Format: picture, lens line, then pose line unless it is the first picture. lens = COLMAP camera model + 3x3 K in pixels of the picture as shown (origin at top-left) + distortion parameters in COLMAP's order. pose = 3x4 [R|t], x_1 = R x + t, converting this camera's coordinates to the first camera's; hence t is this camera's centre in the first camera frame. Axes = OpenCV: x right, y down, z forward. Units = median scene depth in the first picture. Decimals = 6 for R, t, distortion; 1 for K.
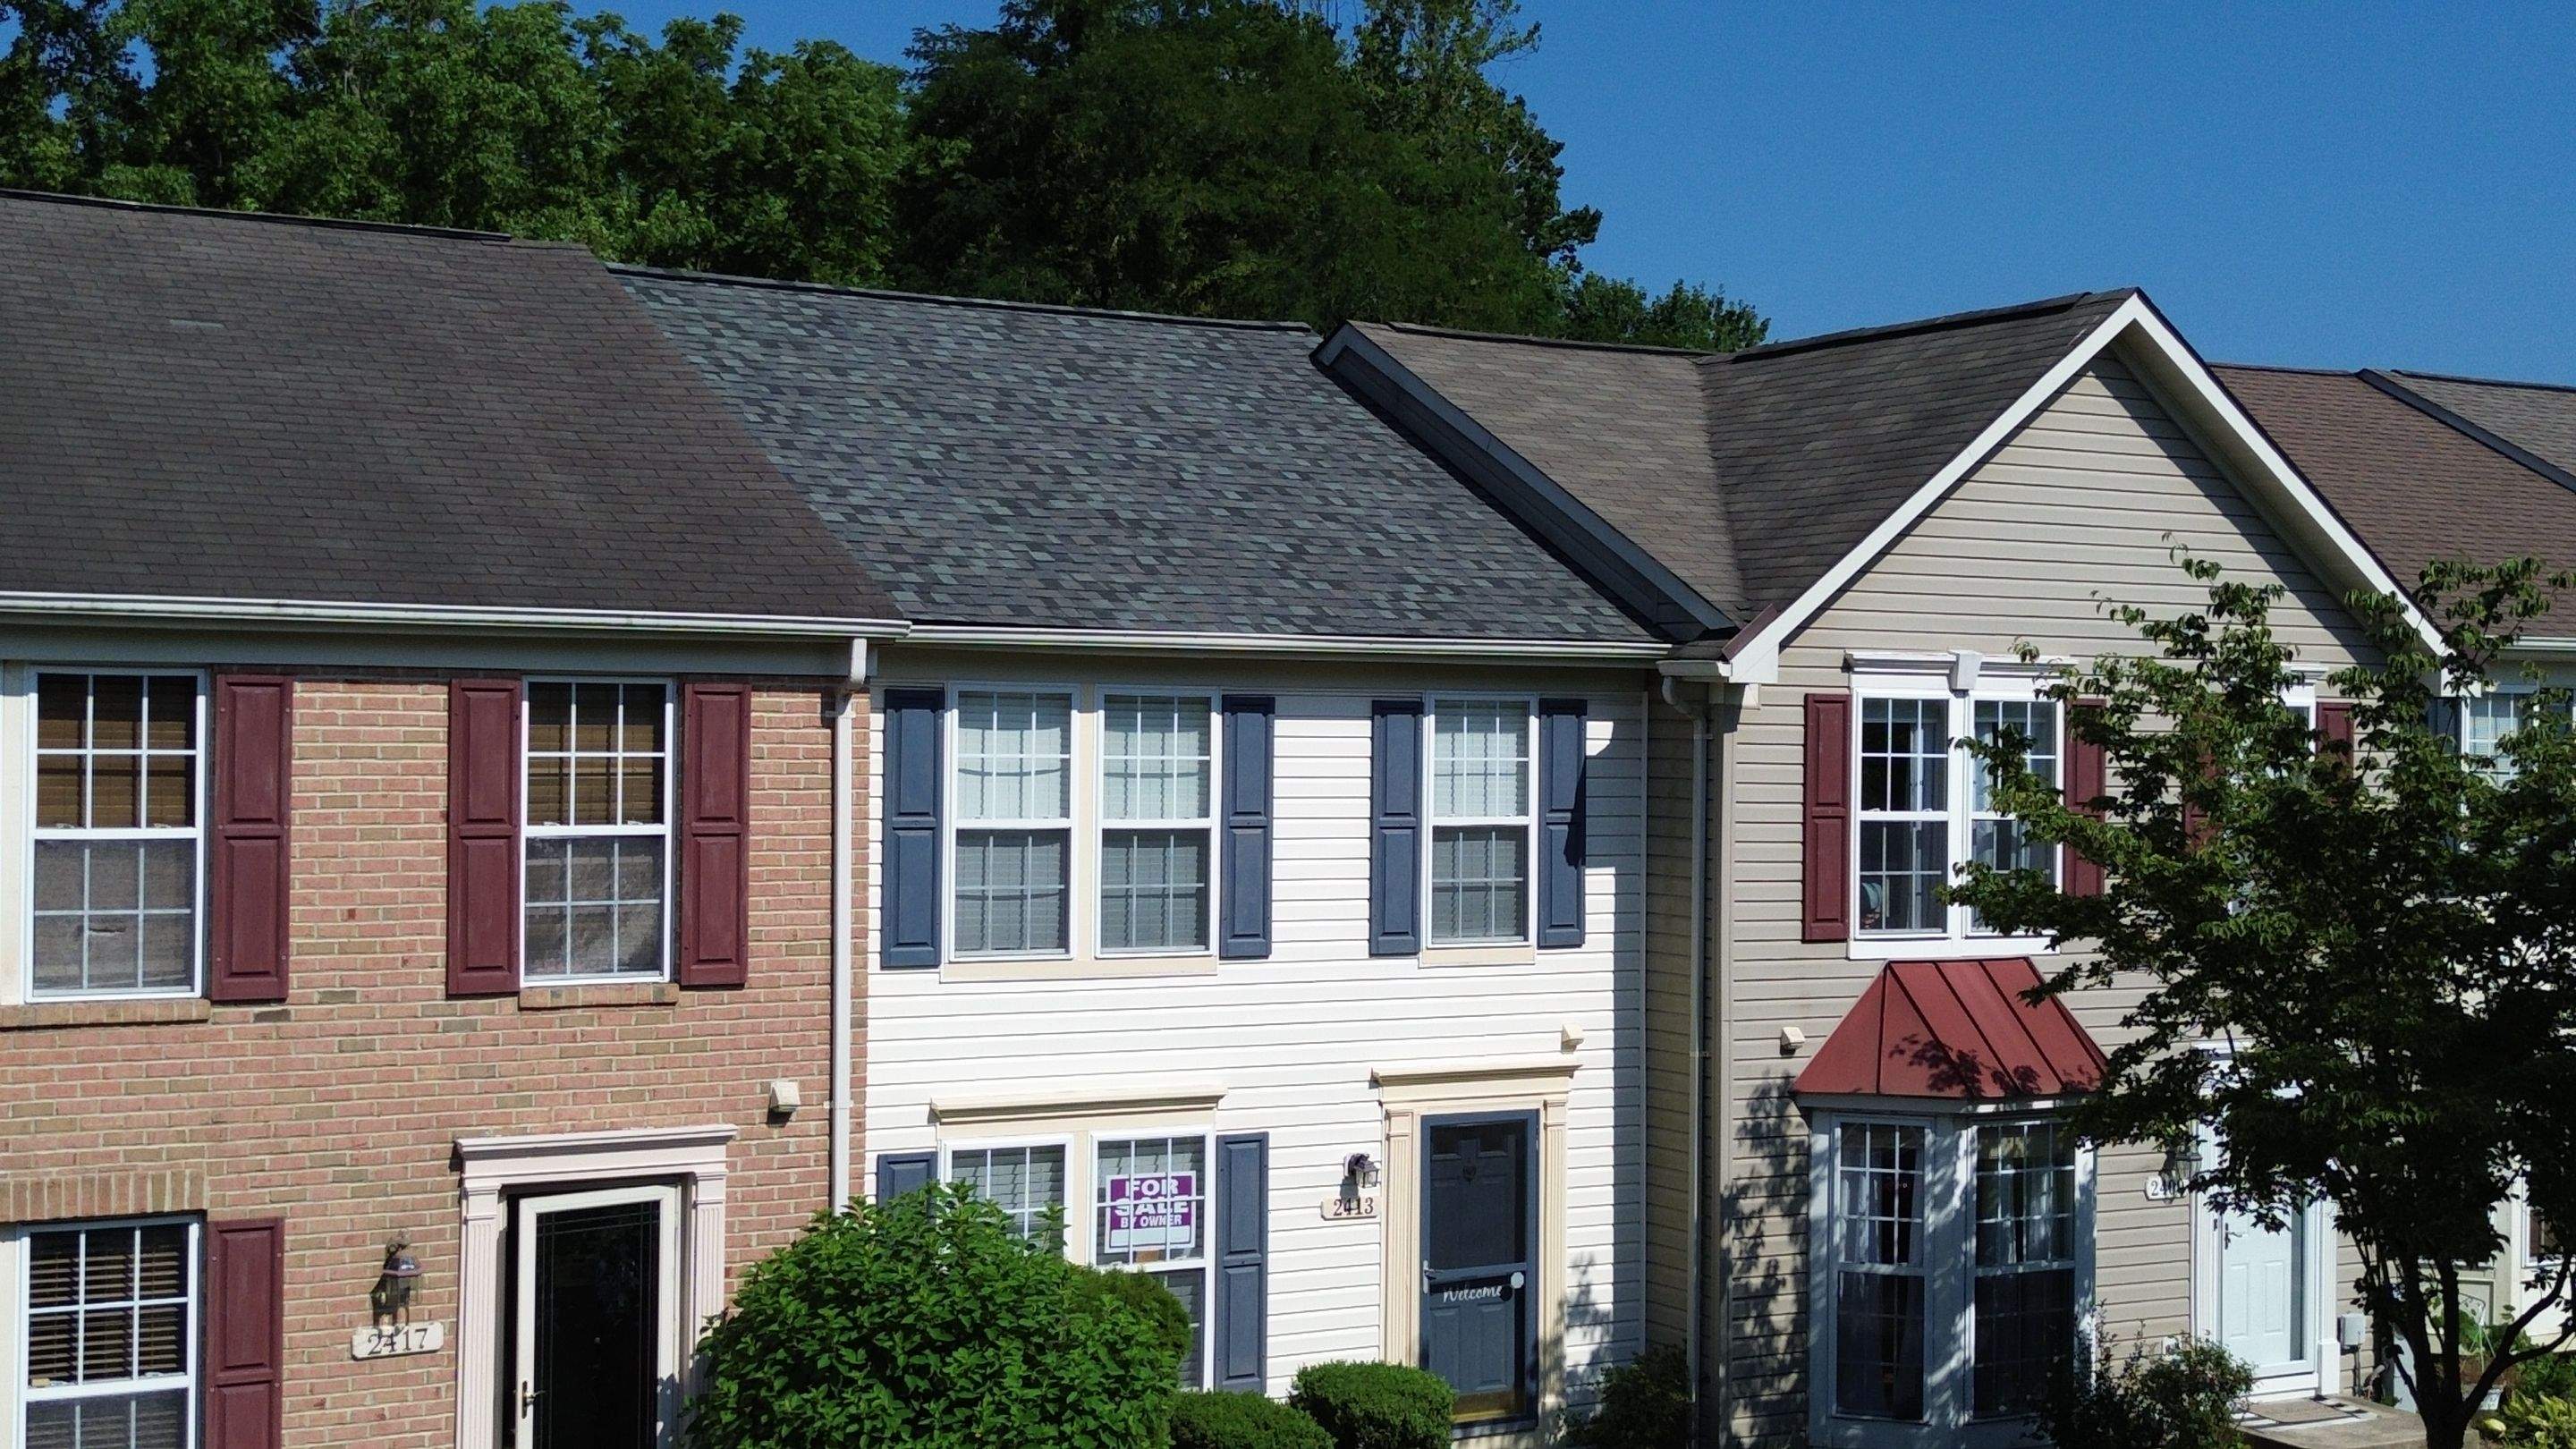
lens RADIAL K [[3295.7, 0, 1303.1], [0, 3295.7, 760.6], [0, 0, 1]] dist [0.191827, -0.849710]
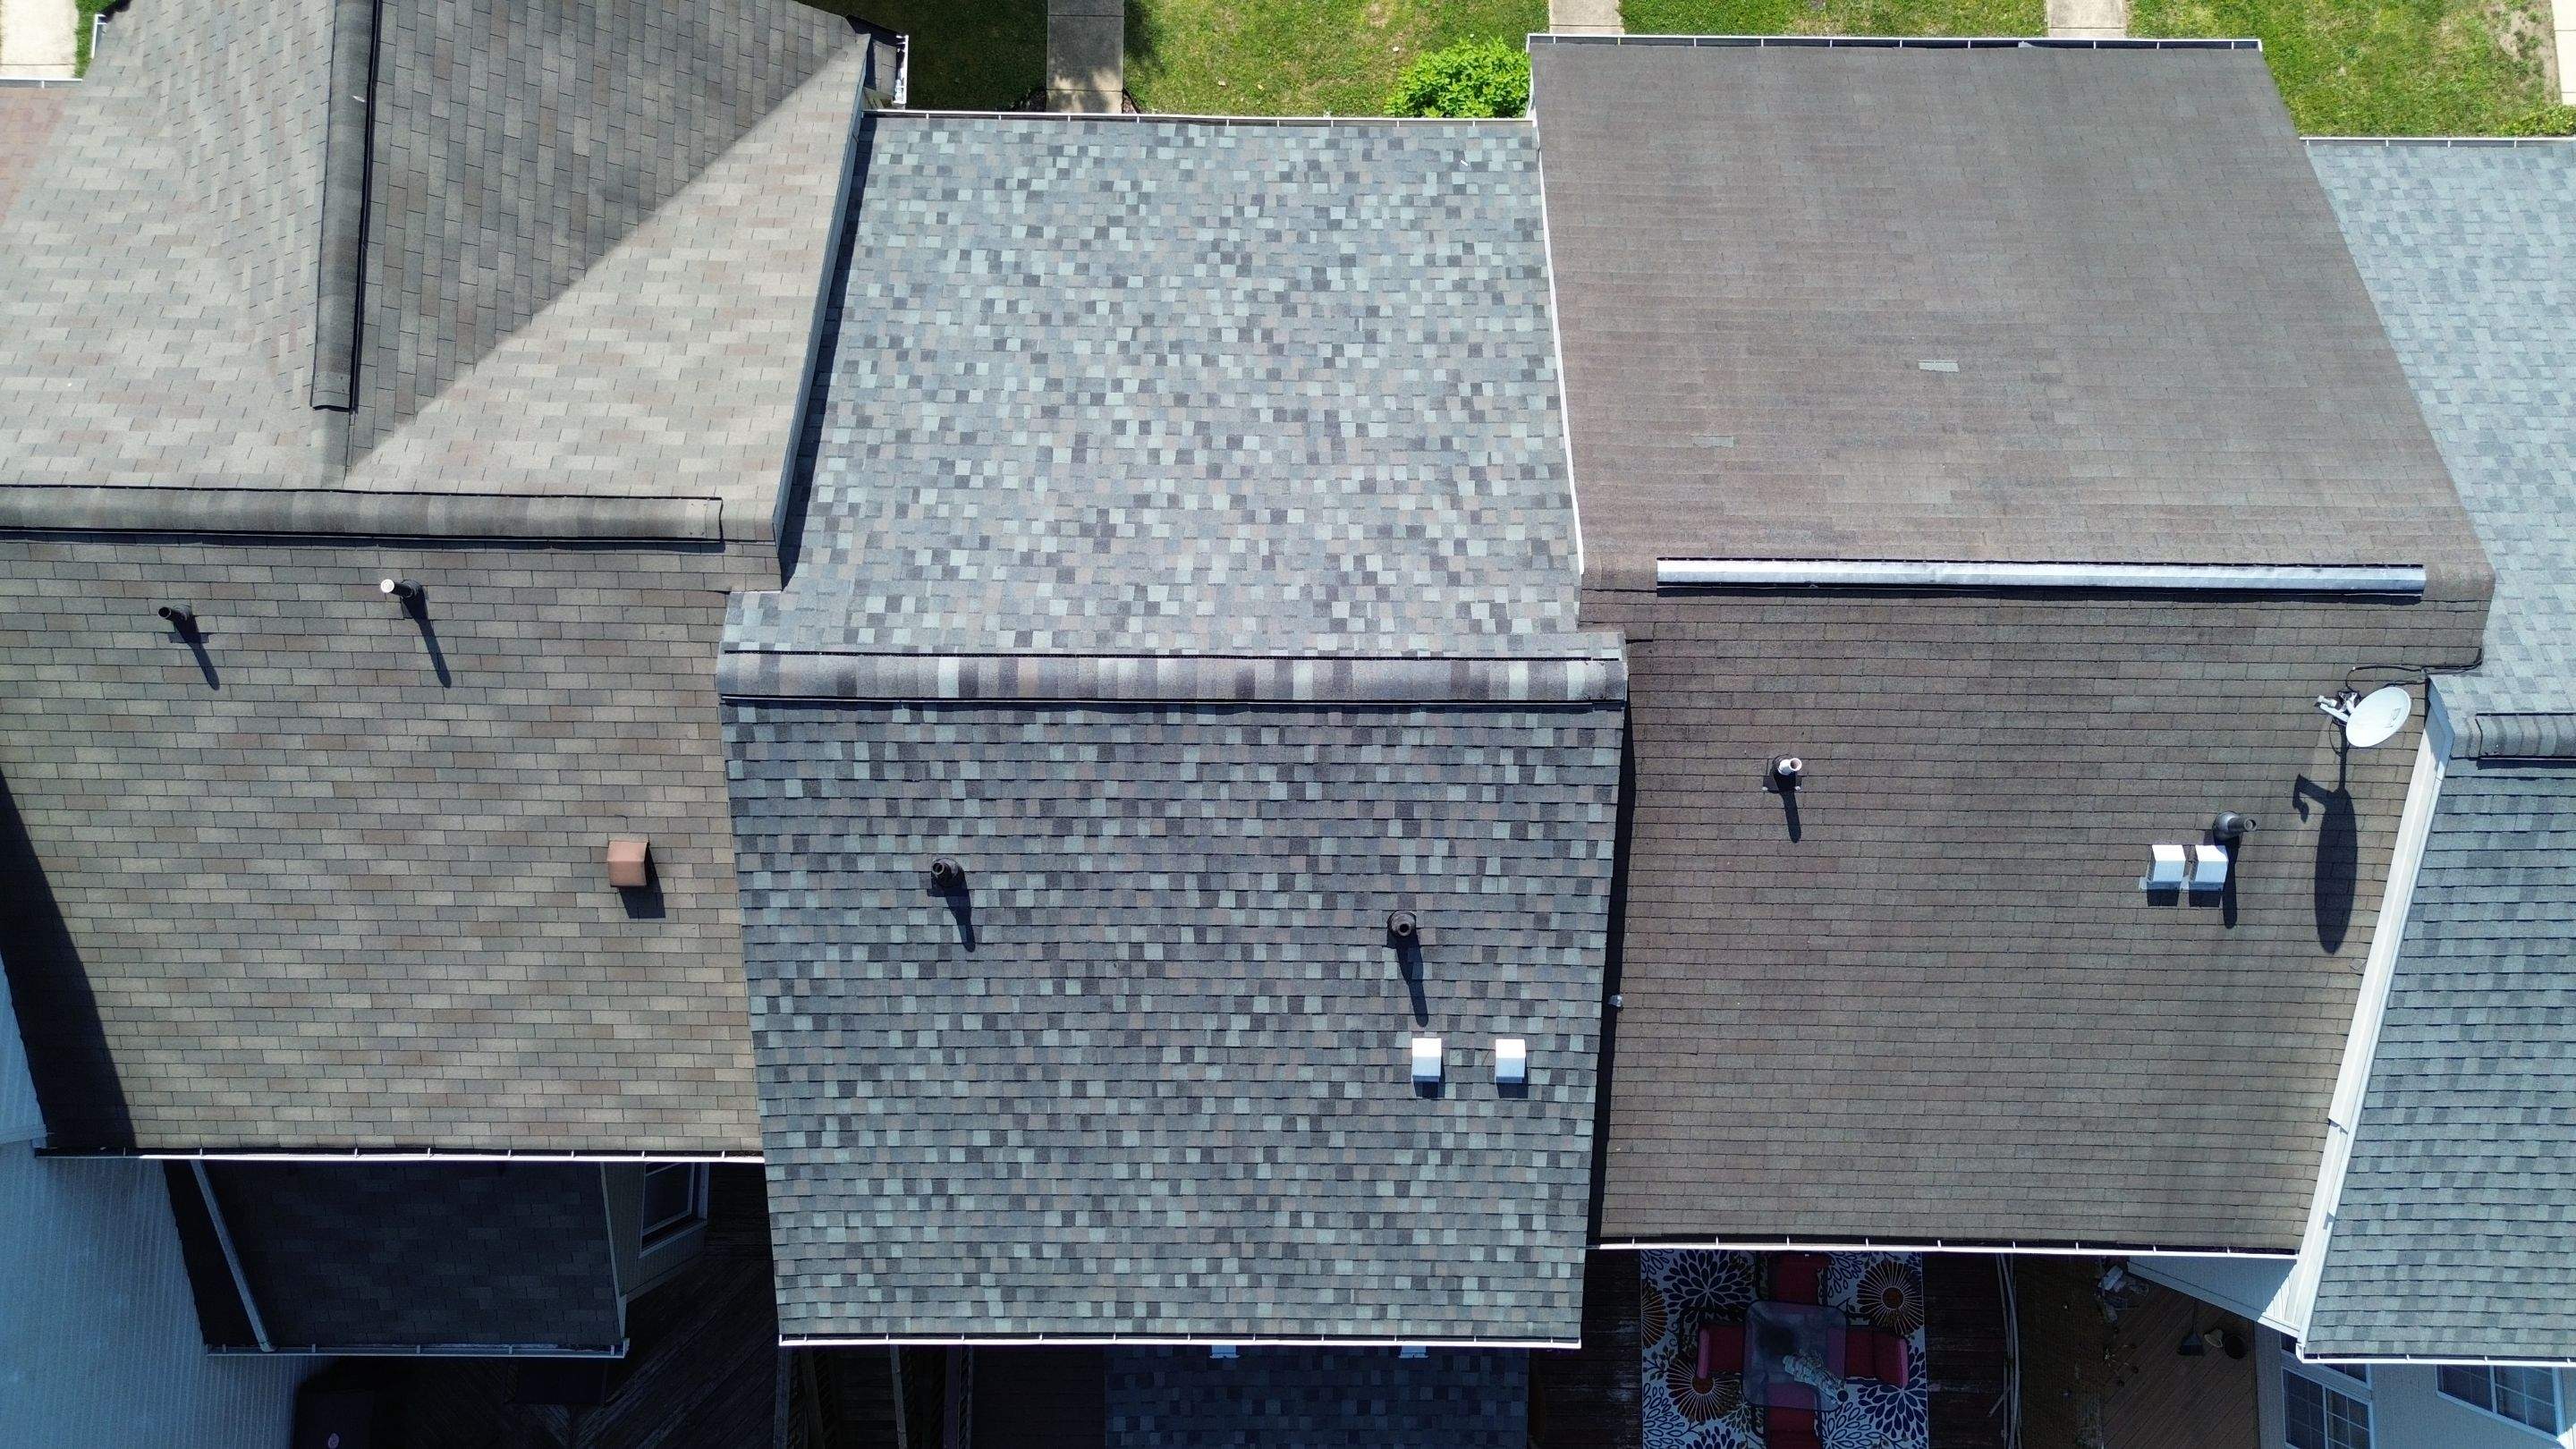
lens RADIAL K [[1828.9, 0, 1291.3], [0, 1828.9, 715.8], [0, 0, 1]] dist [0.095561, -0.096973]
pose [[-0.853109, -0.520348, 0.037974, -0.203192], [-0.017923, 0.101971, 0.994626, -0.814216], [-0.521424, 0.847844, -0.096319, 1.270157]]
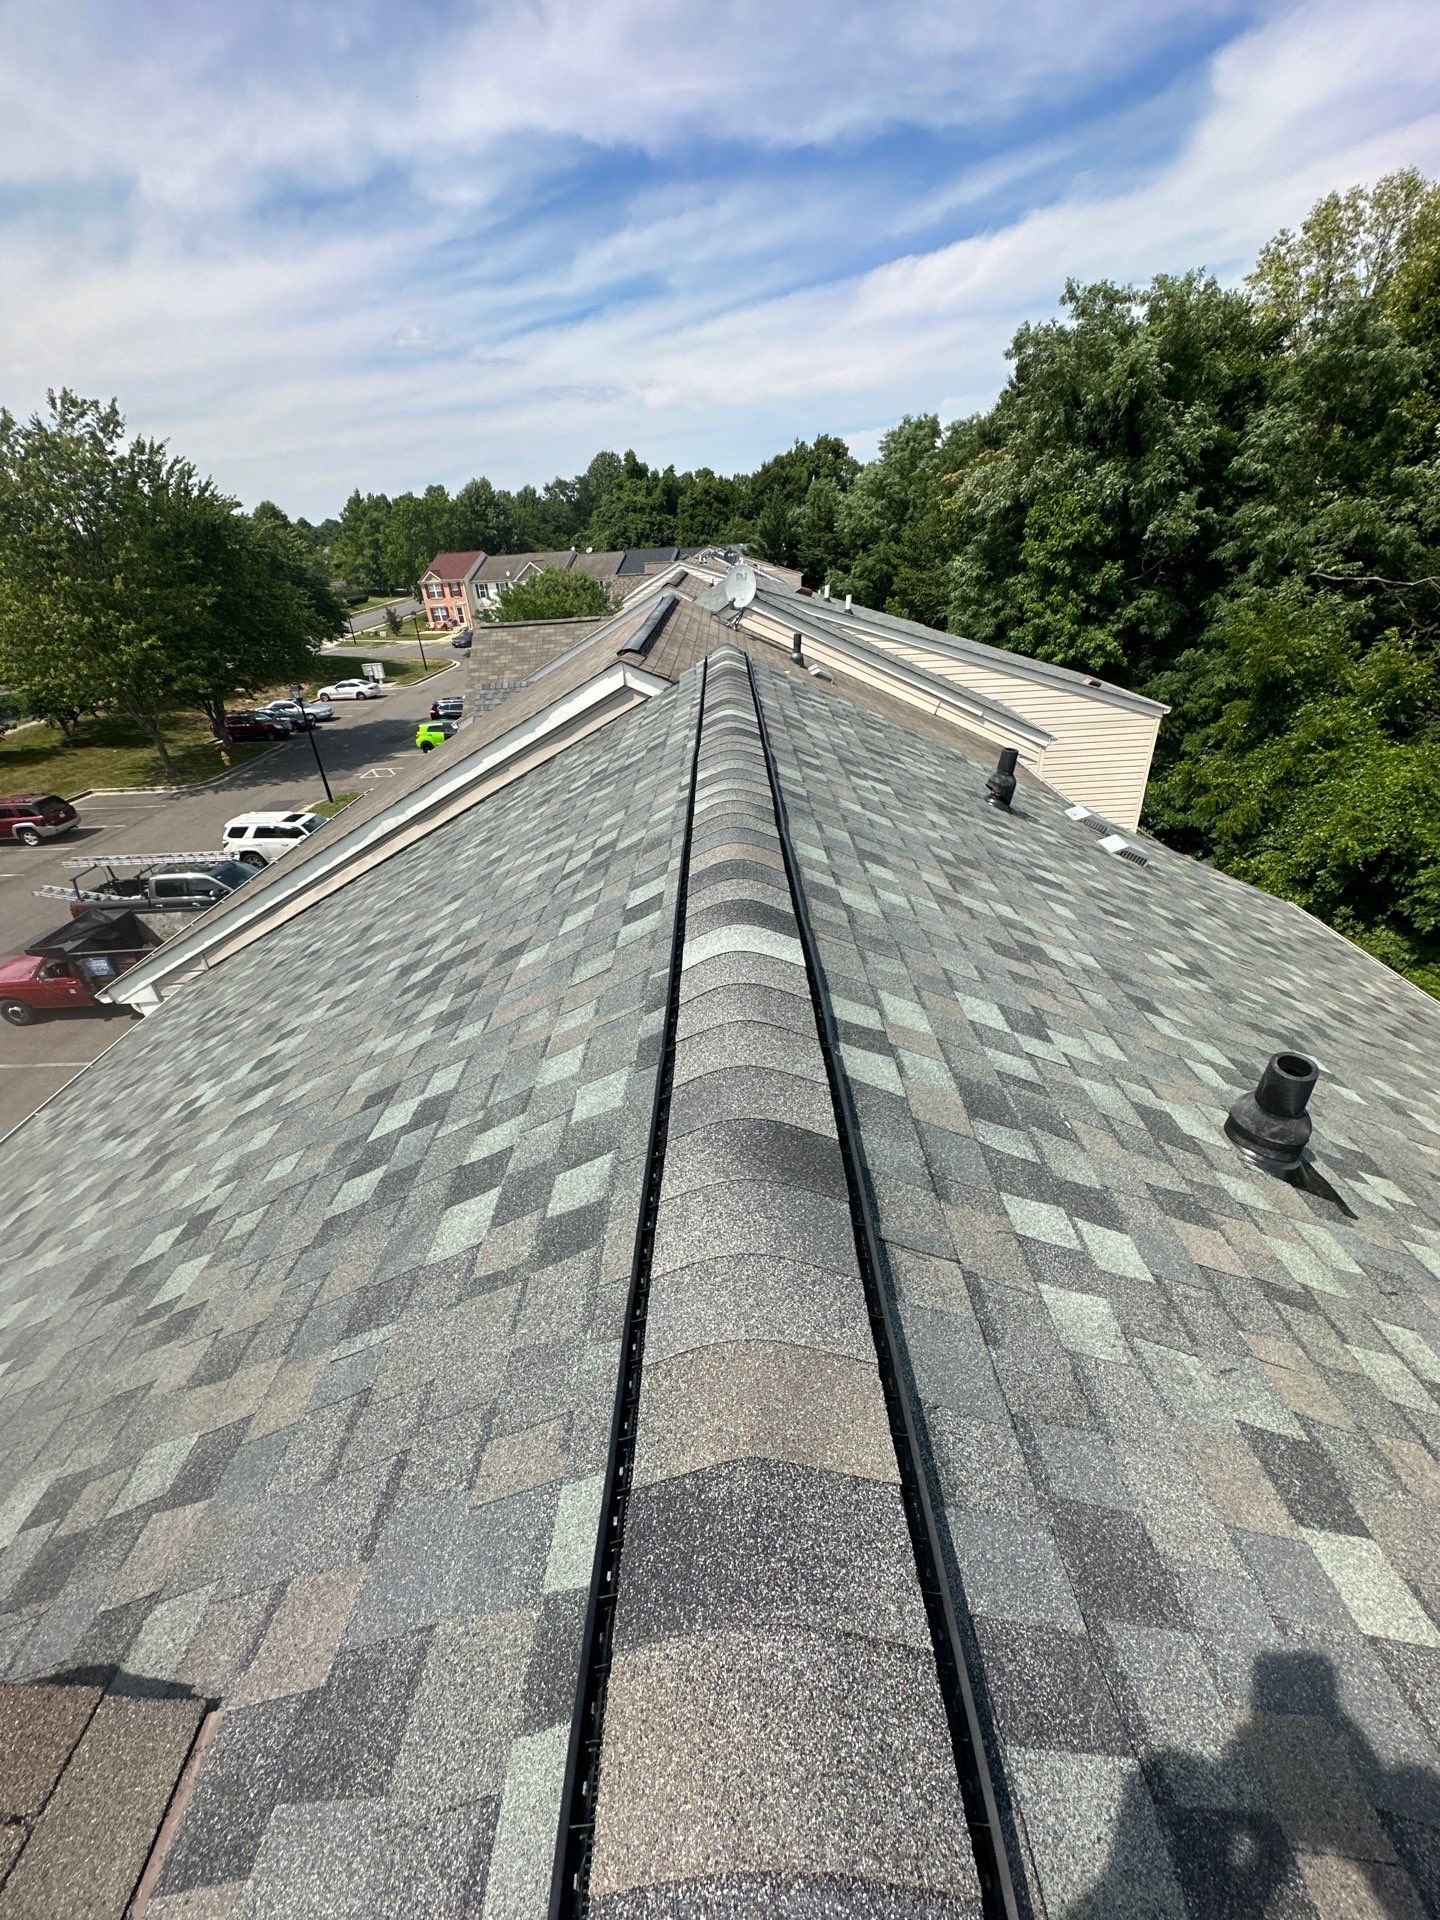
lens RADIAL K [[769.3, 0, 720.0], [0, 769.3, 960.0], [0, 0, 1]] dist [-0.002257, 0.001035]
pose [[-0.520281, 0.423307, -0.741700, 0.001715], [0.042546, 0.880276, 0.472551, -0.212219], [0.852934, 0.214303, -0.476001, 1.300481]]
